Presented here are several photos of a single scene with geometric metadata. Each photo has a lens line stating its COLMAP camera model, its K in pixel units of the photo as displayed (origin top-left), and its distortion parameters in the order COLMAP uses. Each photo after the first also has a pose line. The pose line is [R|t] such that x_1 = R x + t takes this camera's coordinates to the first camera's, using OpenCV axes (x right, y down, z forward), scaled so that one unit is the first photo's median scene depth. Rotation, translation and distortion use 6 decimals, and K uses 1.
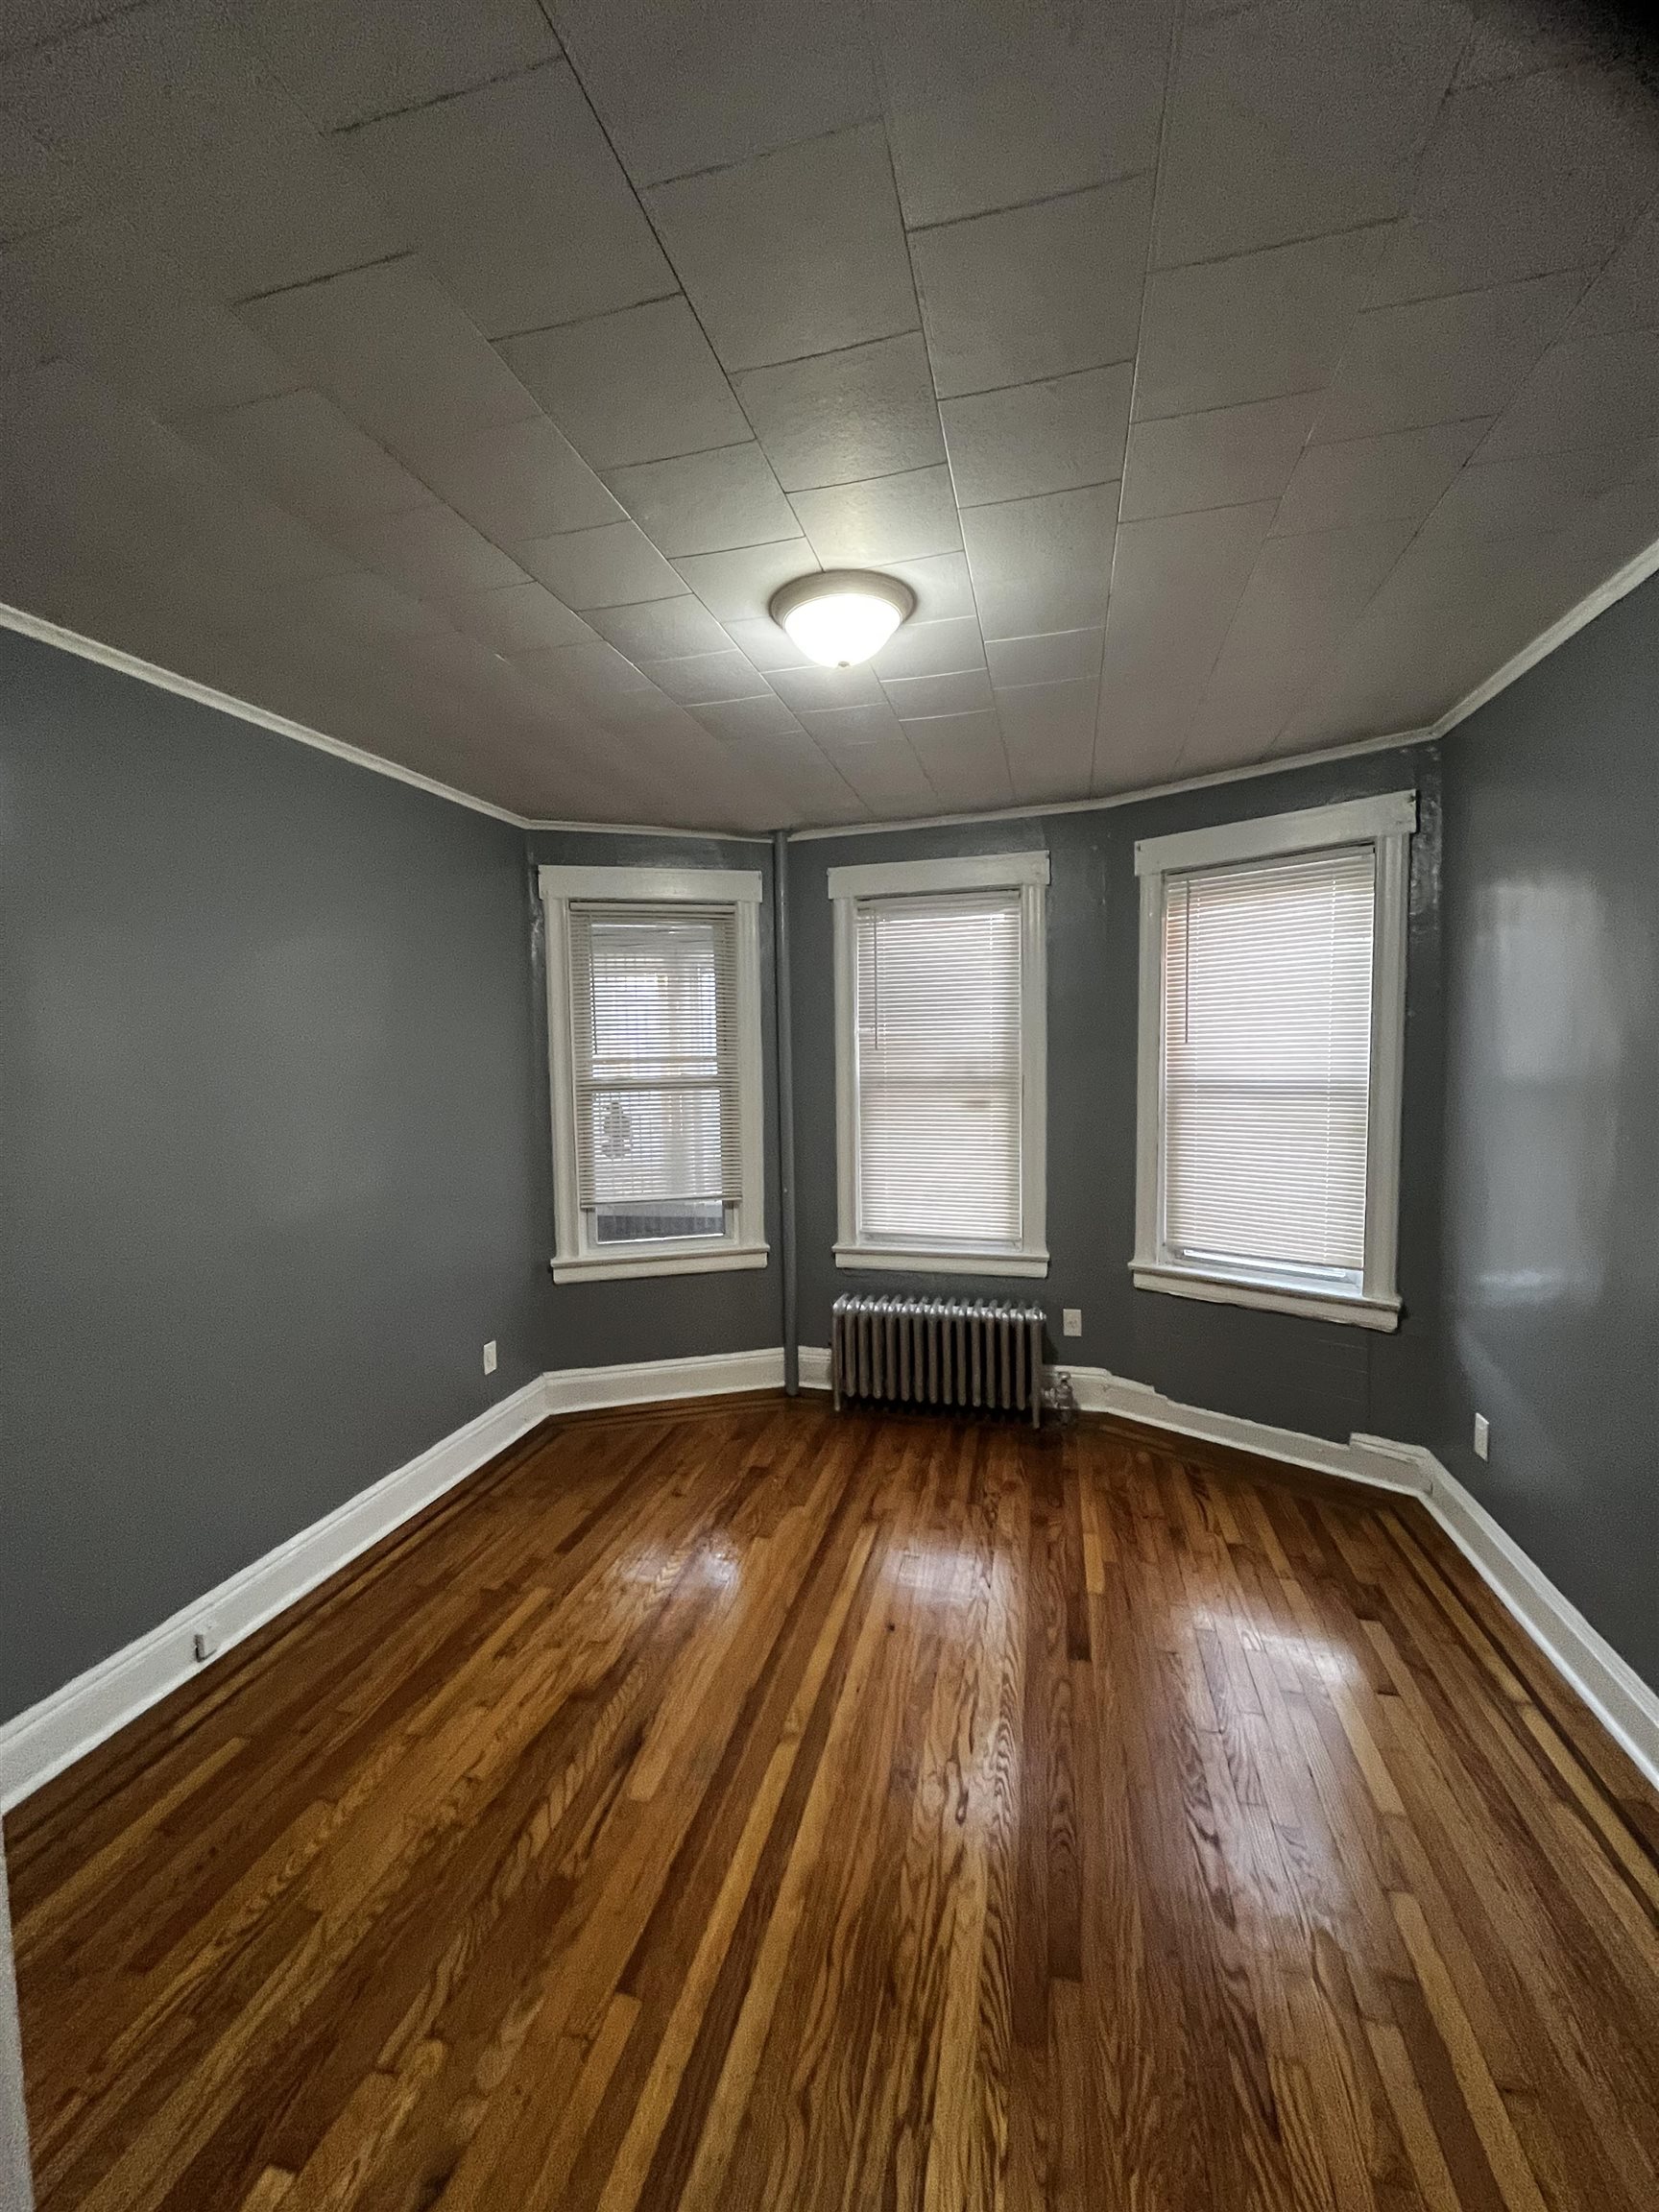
lens RADIAL K [[899.5, 0, 828.6], [0, 899.5, 1105.0], [0, 0, 1]] dist [-0.002195, 0.000519]
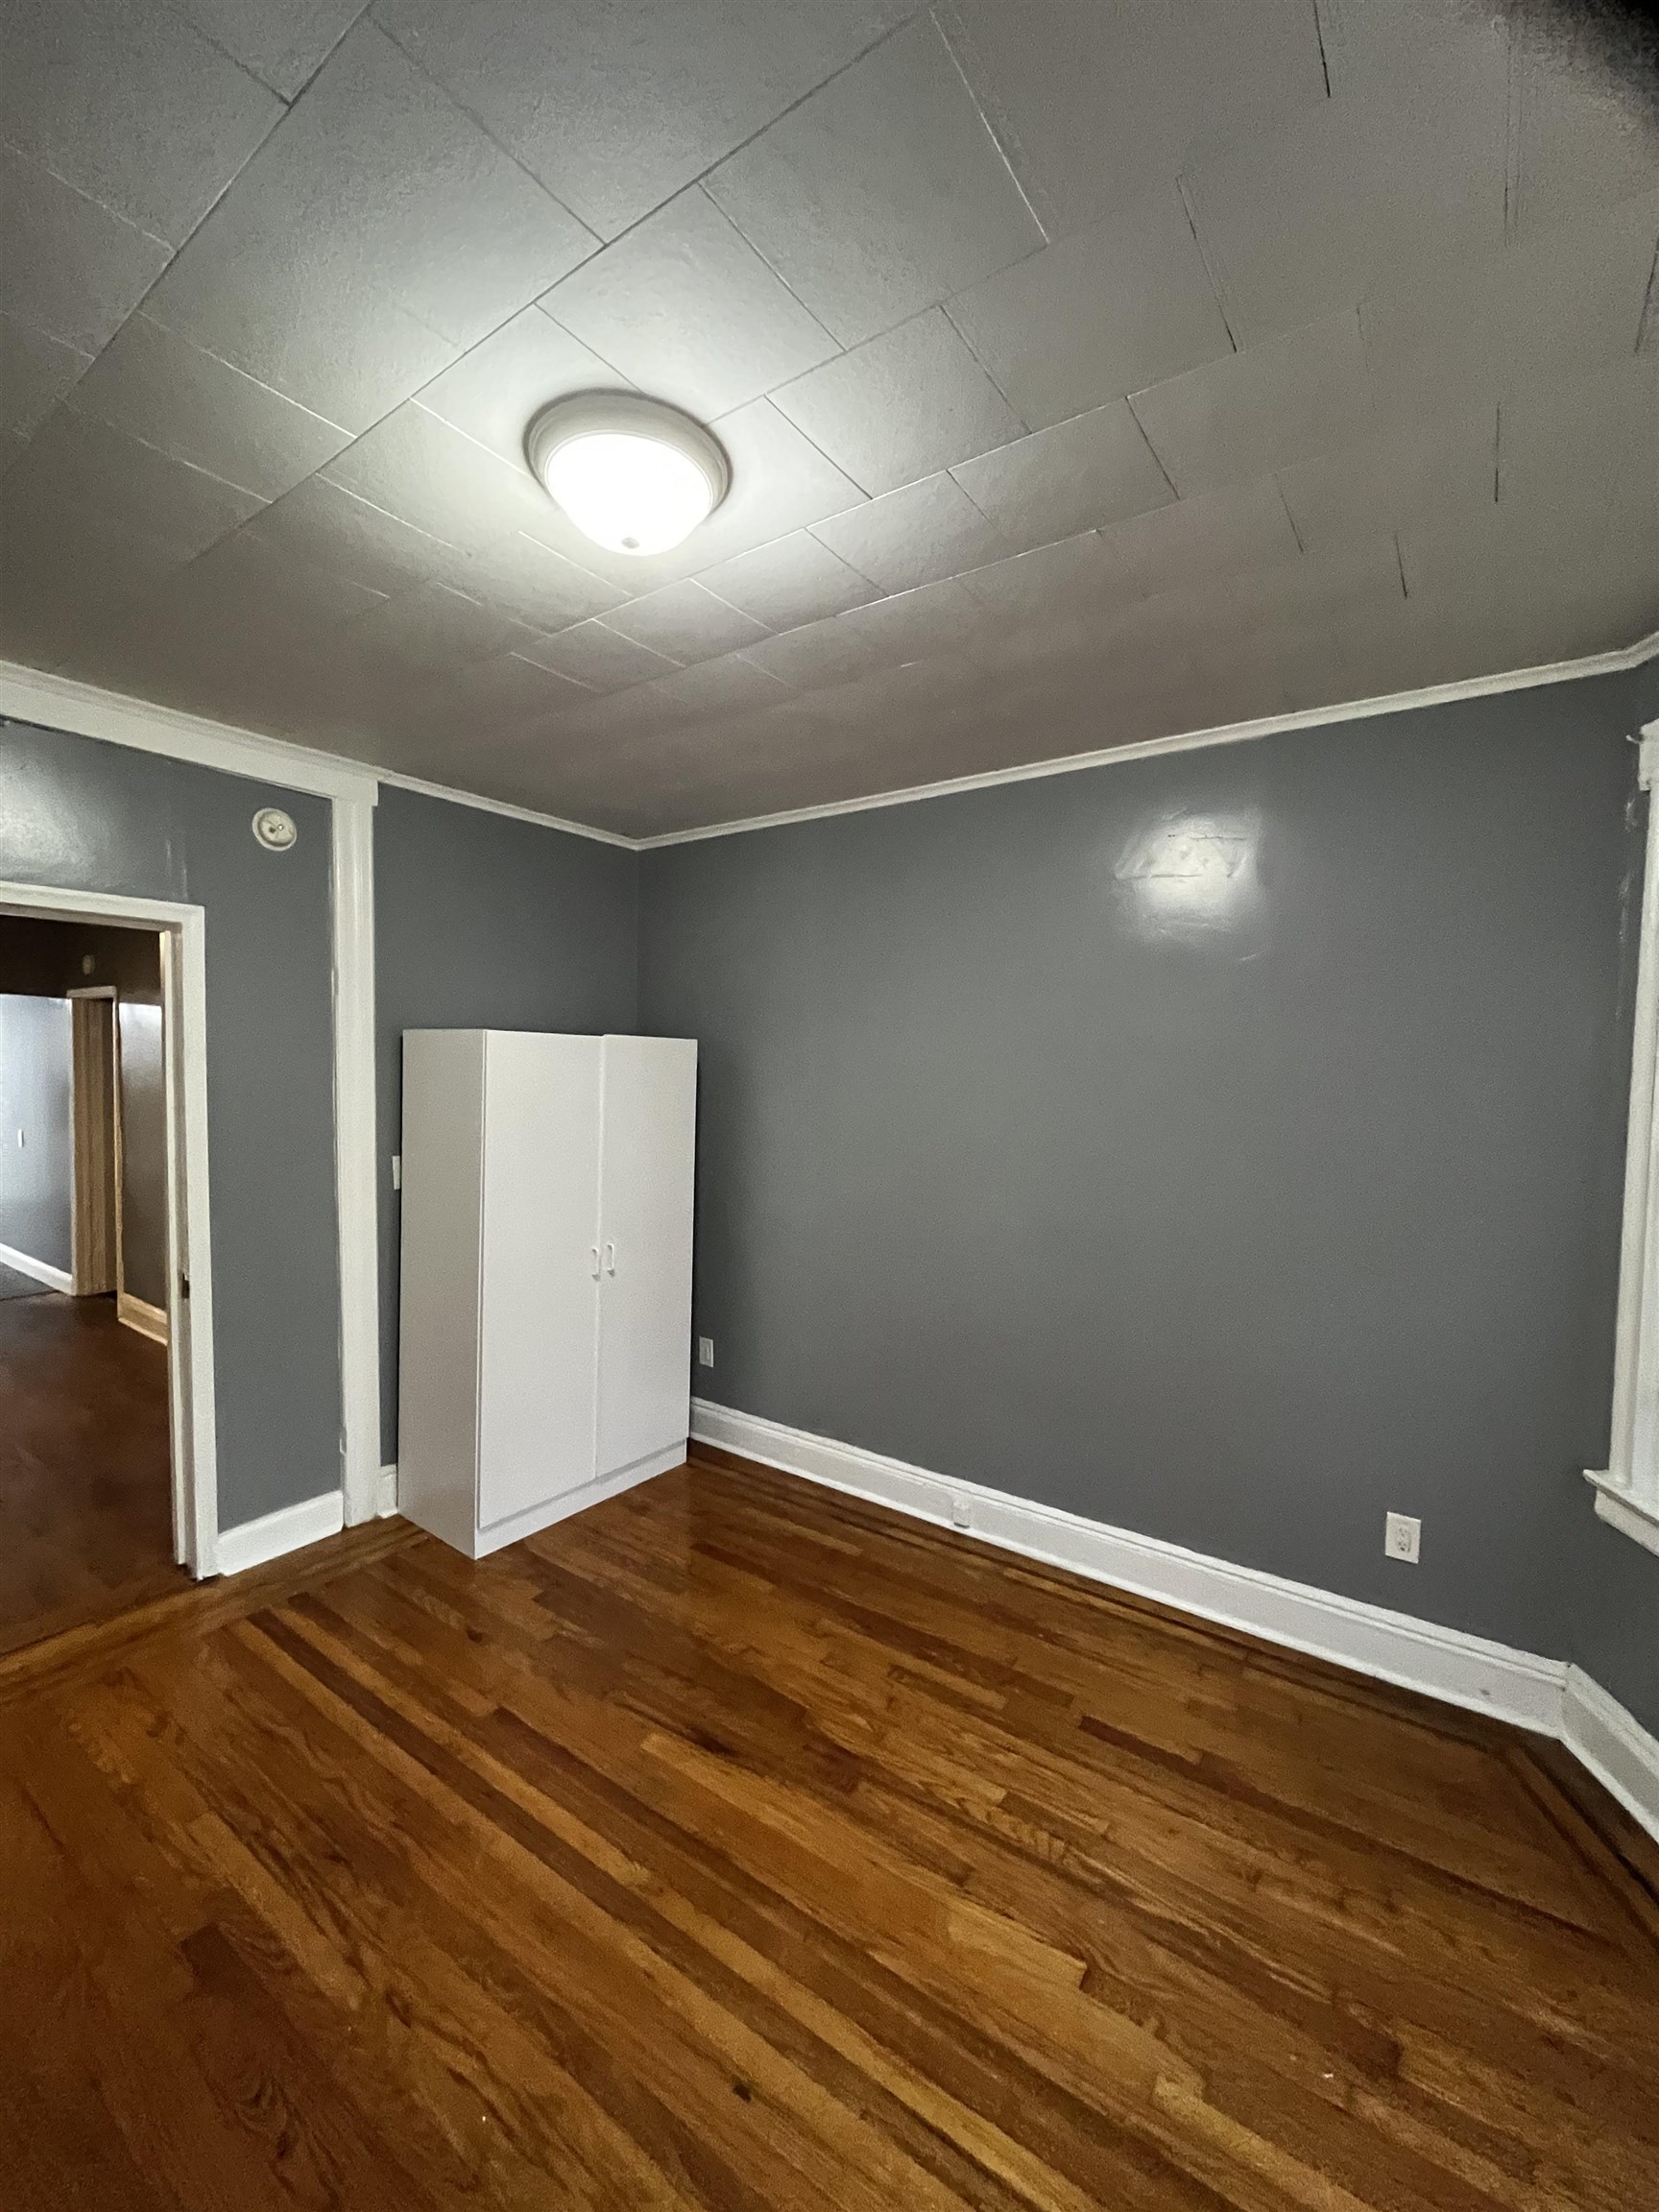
lens RADIAL K [[899.5, 0, 835.4], [0, 899.5, 1114.6], [0, 0, 1]] dist [-0.002195, 0.000519]
pose [[-0.357250, 0.066550, -0.931635, 0.601960], [-0.067587, 0.993001, 0.096851, -0.105725], [0.931560, 0.097566, -0.350252, 1.332475]]
